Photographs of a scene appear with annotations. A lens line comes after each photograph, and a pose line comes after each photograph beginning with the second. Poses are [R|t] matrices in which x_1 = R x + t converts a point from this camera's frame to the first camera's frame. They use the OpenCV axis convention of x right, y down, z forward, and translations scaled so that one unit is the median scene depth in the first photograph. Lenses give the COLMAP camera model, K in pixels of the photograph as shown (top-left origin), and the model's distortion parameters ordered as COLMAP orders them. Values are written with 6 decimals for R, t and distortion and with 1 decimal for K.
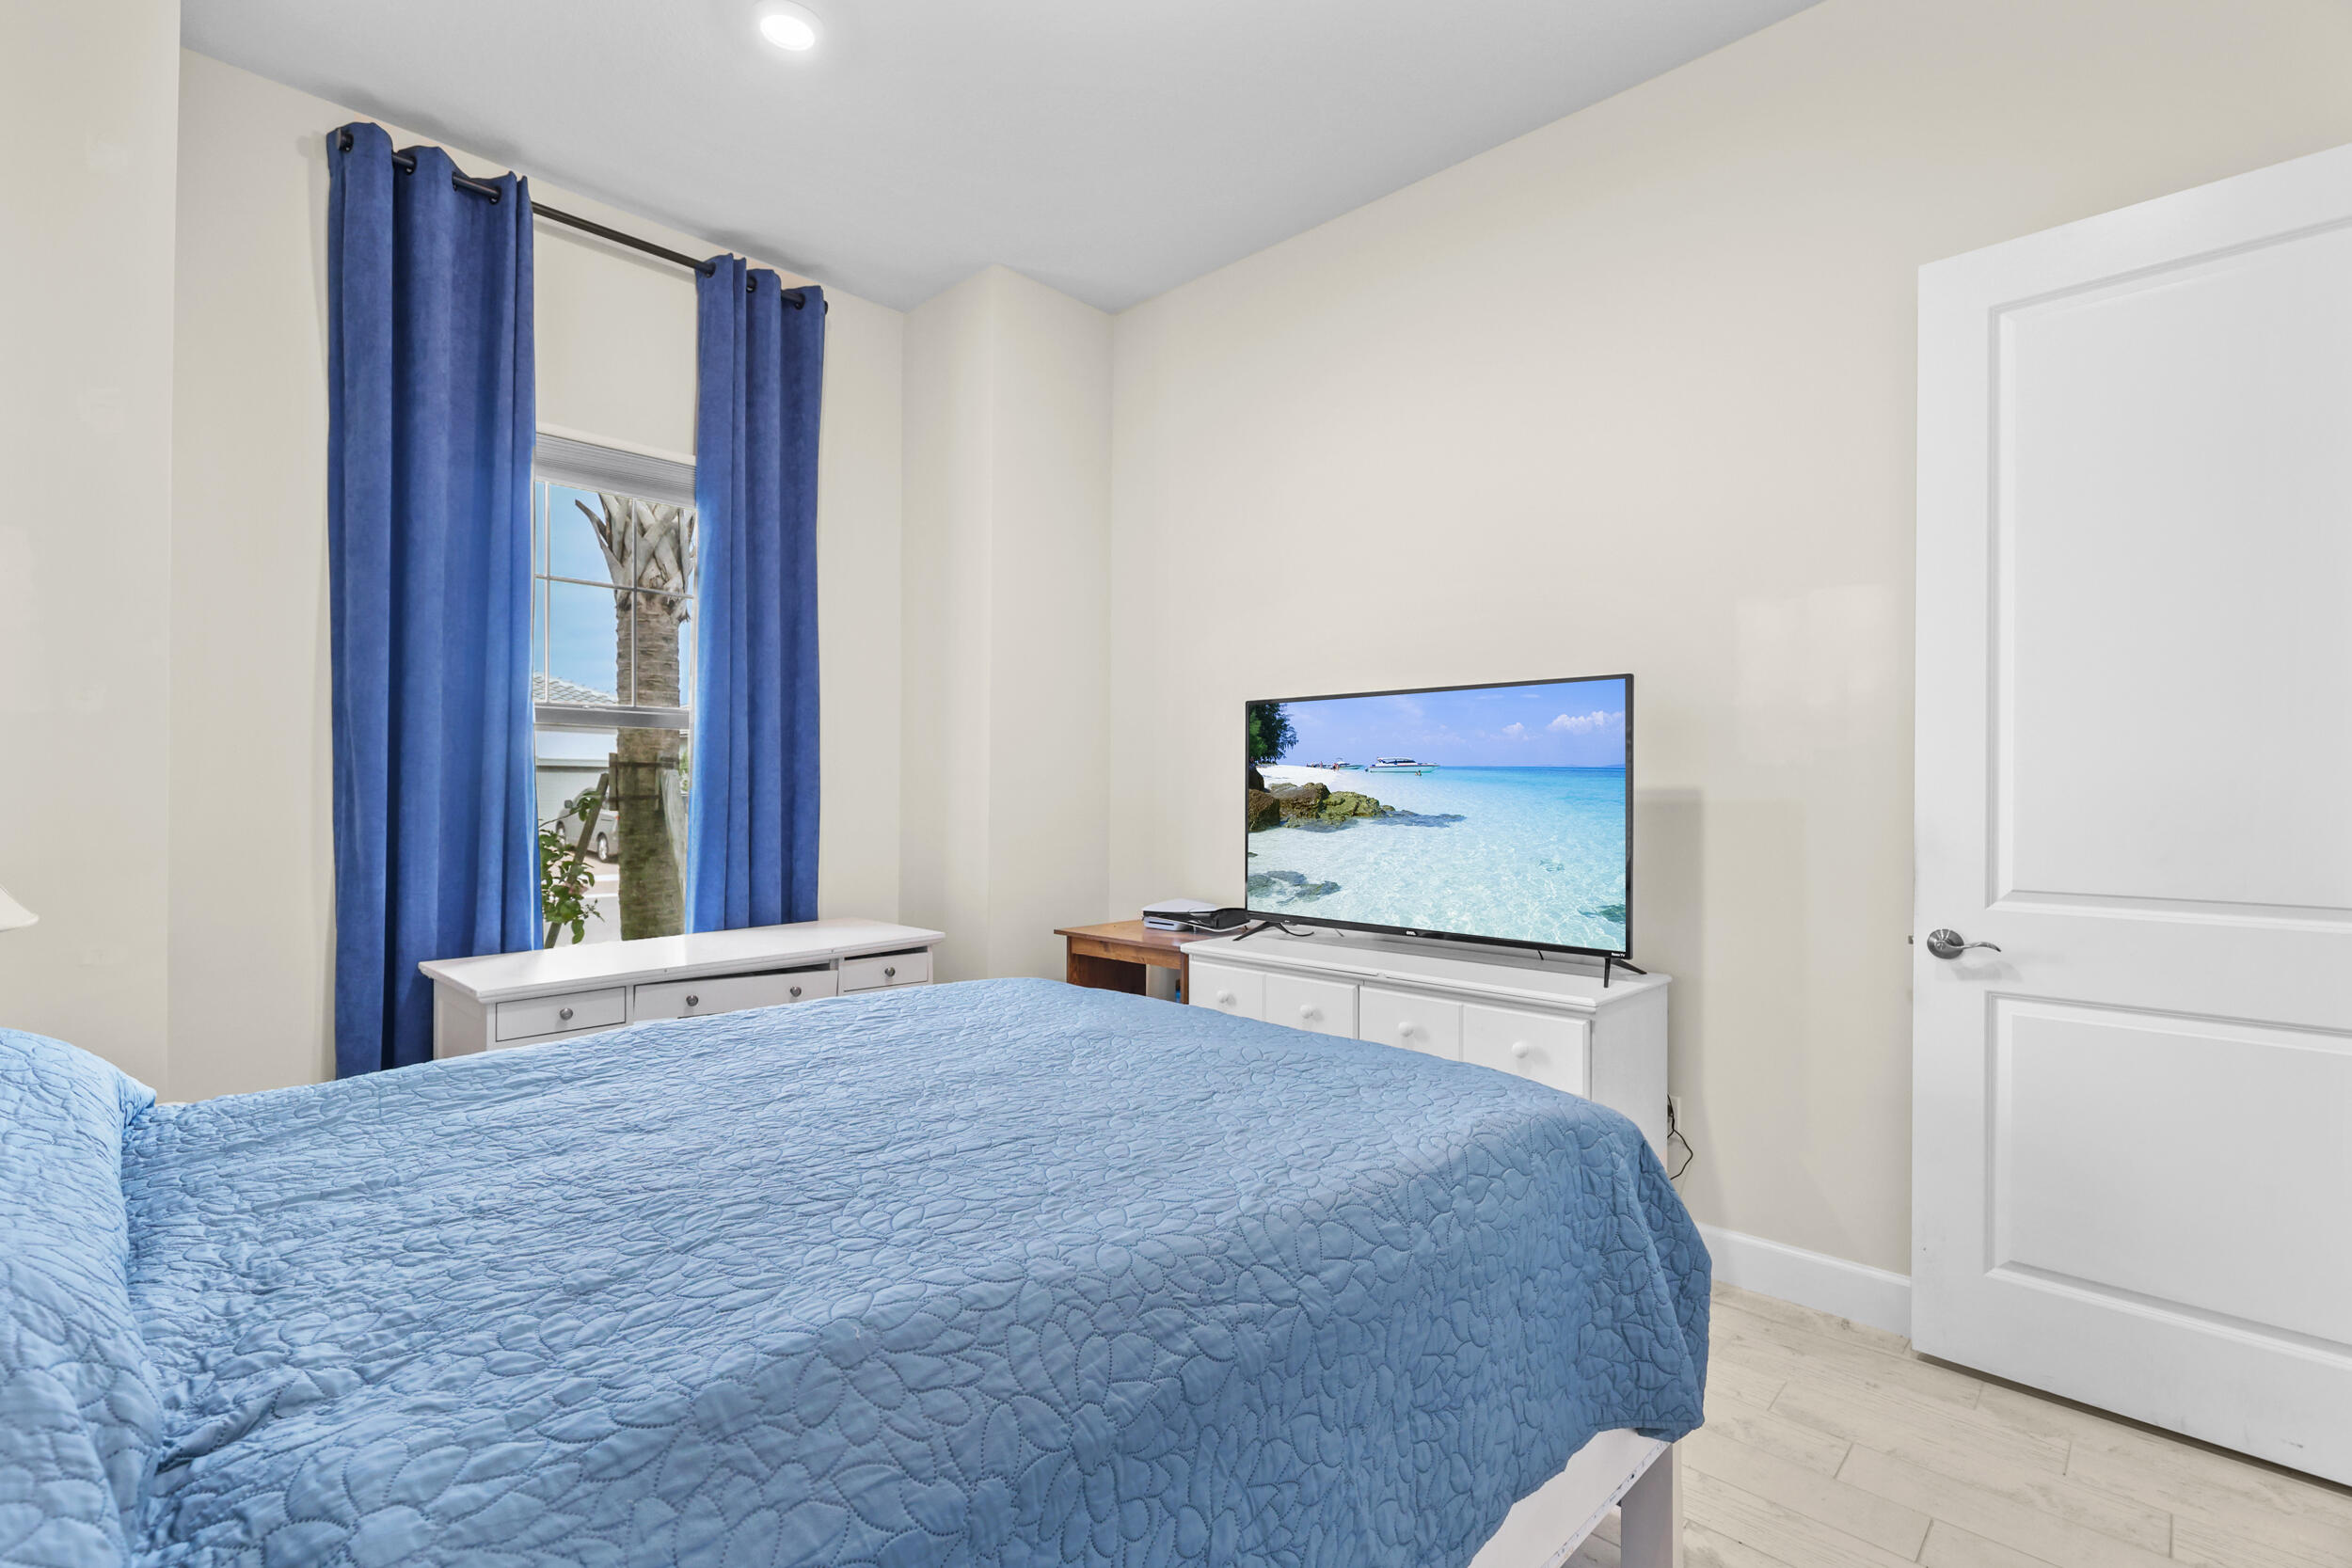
lens RADIAL K [[1066.7, 0, 1176.0], [0, 1066.7, 784.0], [0, 0, 1]] dist [0.000189, 0.000041]
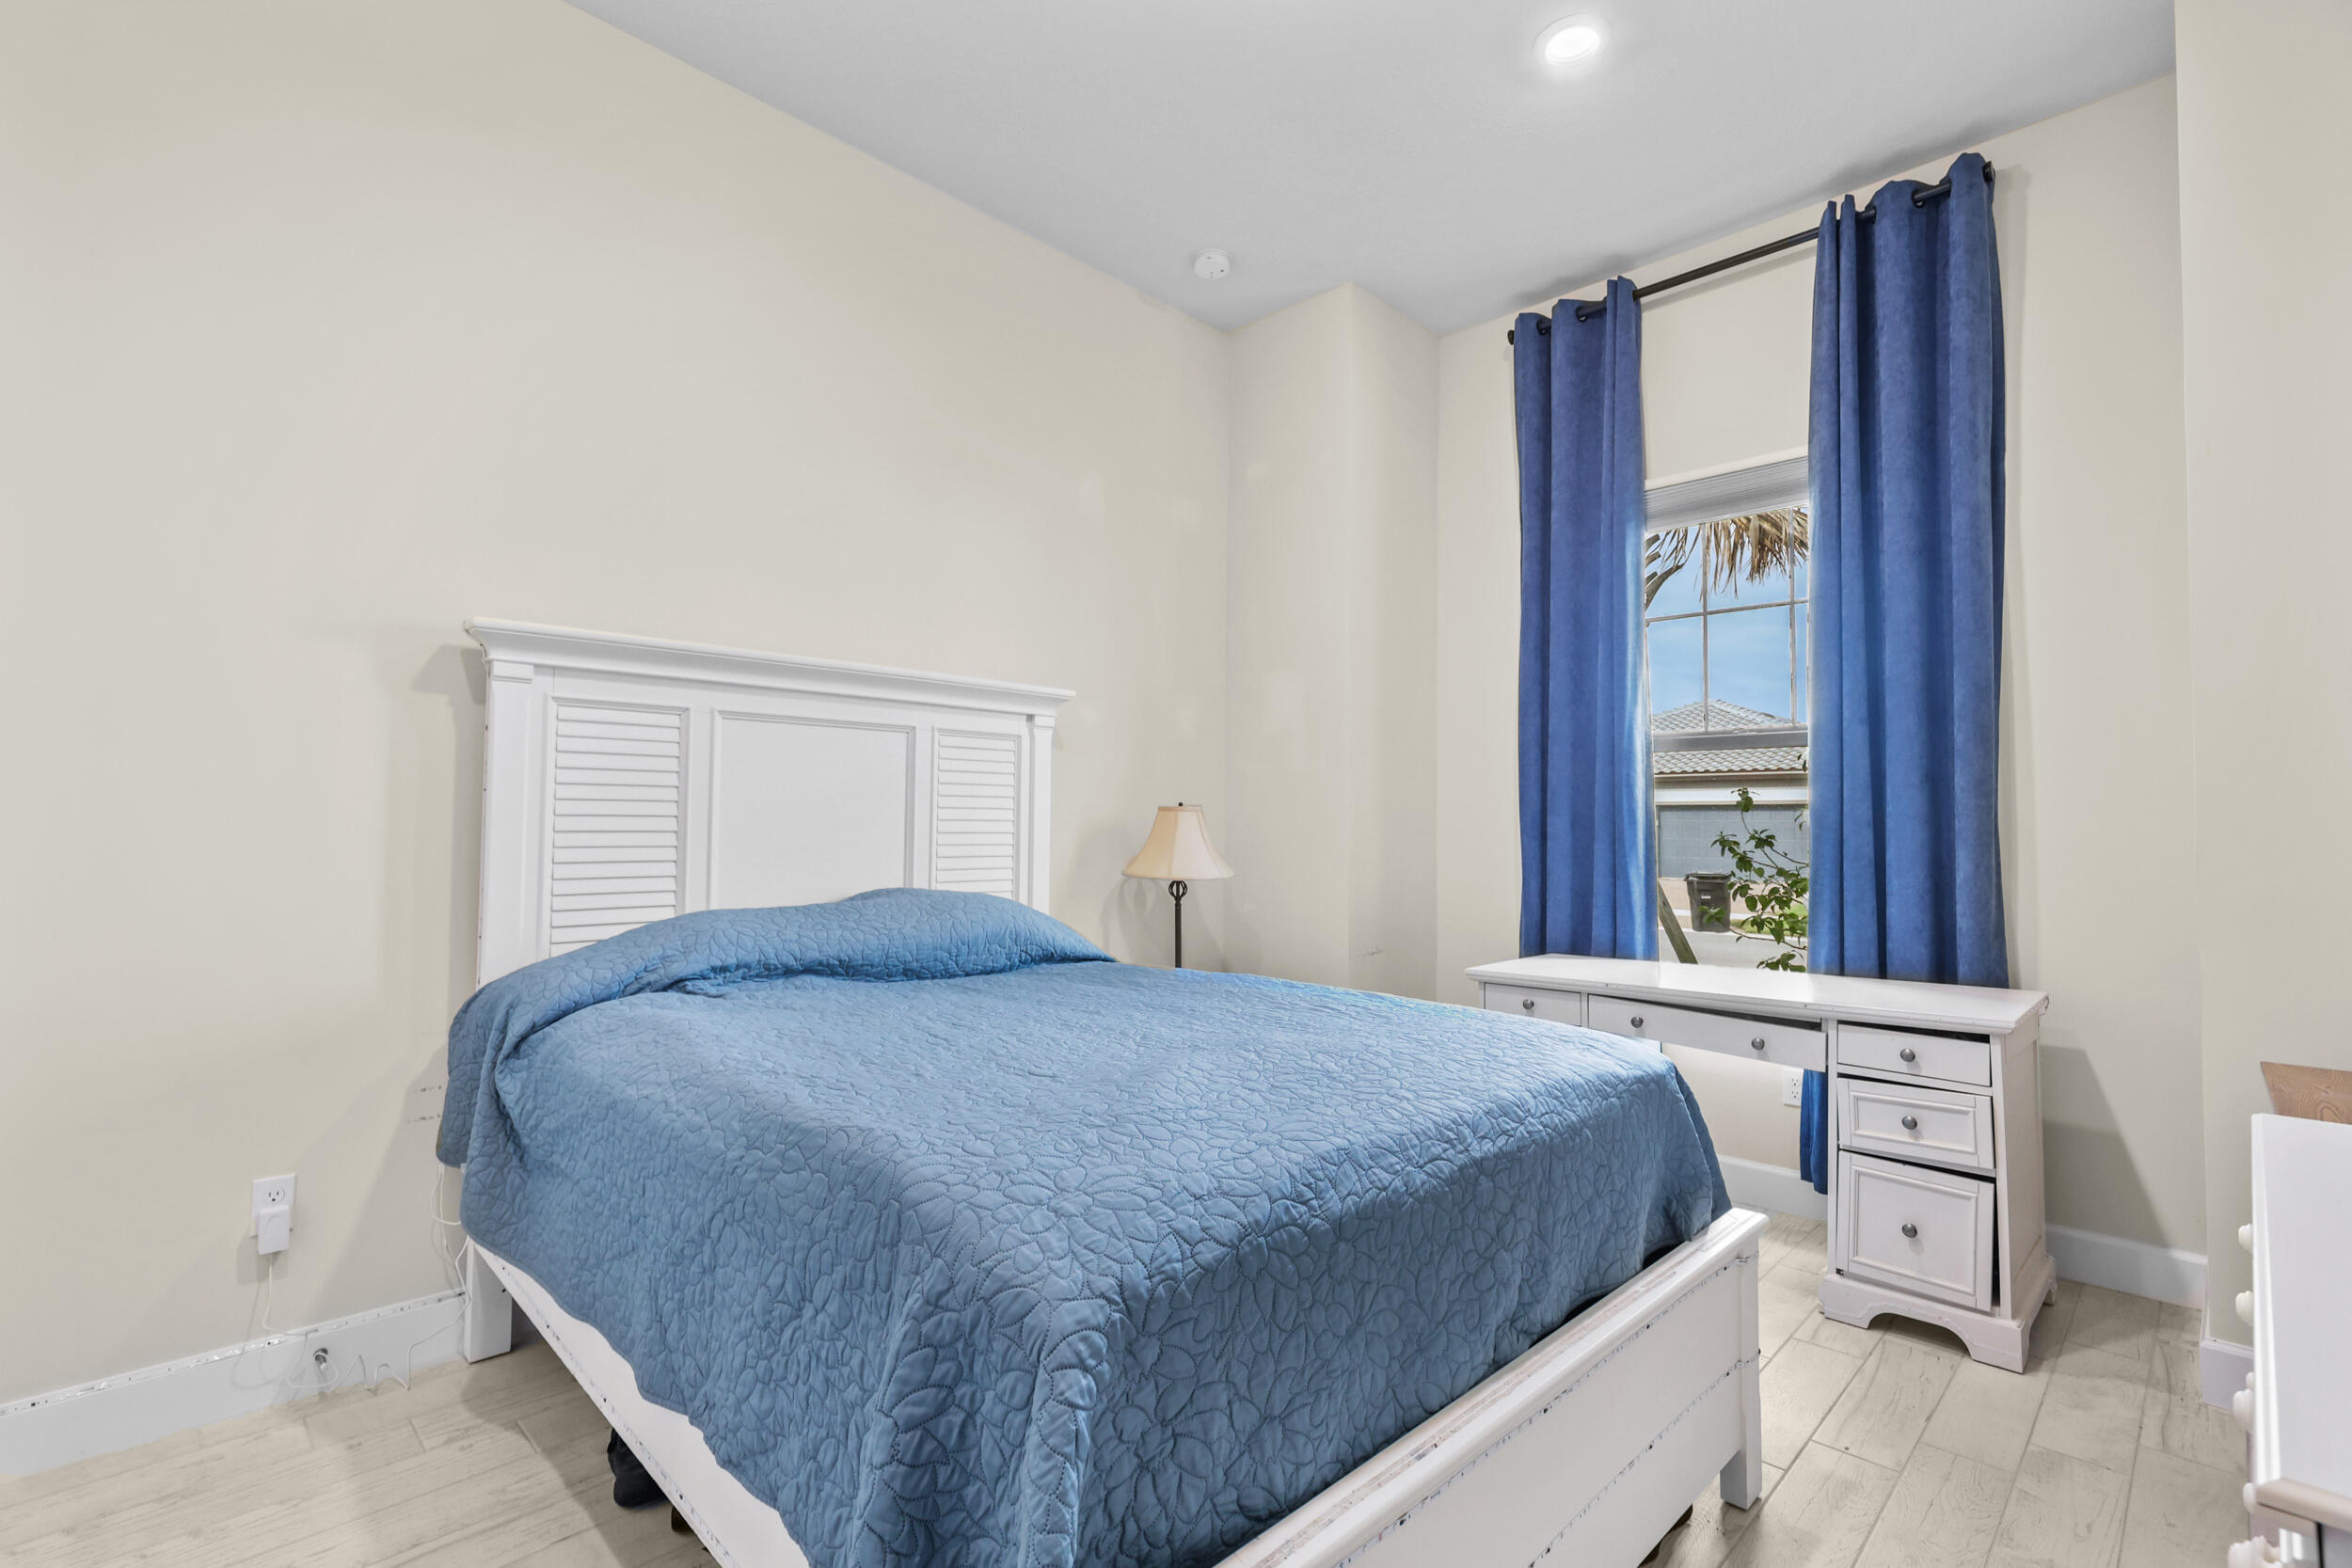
lens RADIAL K [[1066.4, 0, 1176.0], [0, 1066.4, 784.0], [0, 0, 1]] dist [0.017413, -0.000048]
pose [[-0.010446, -0.043968, -0.998978, 0.501442], [0.002886, 0.999027, -0.044001, 0.021771], [0.999941, -0.003343, -0.010309, 0.519713]]
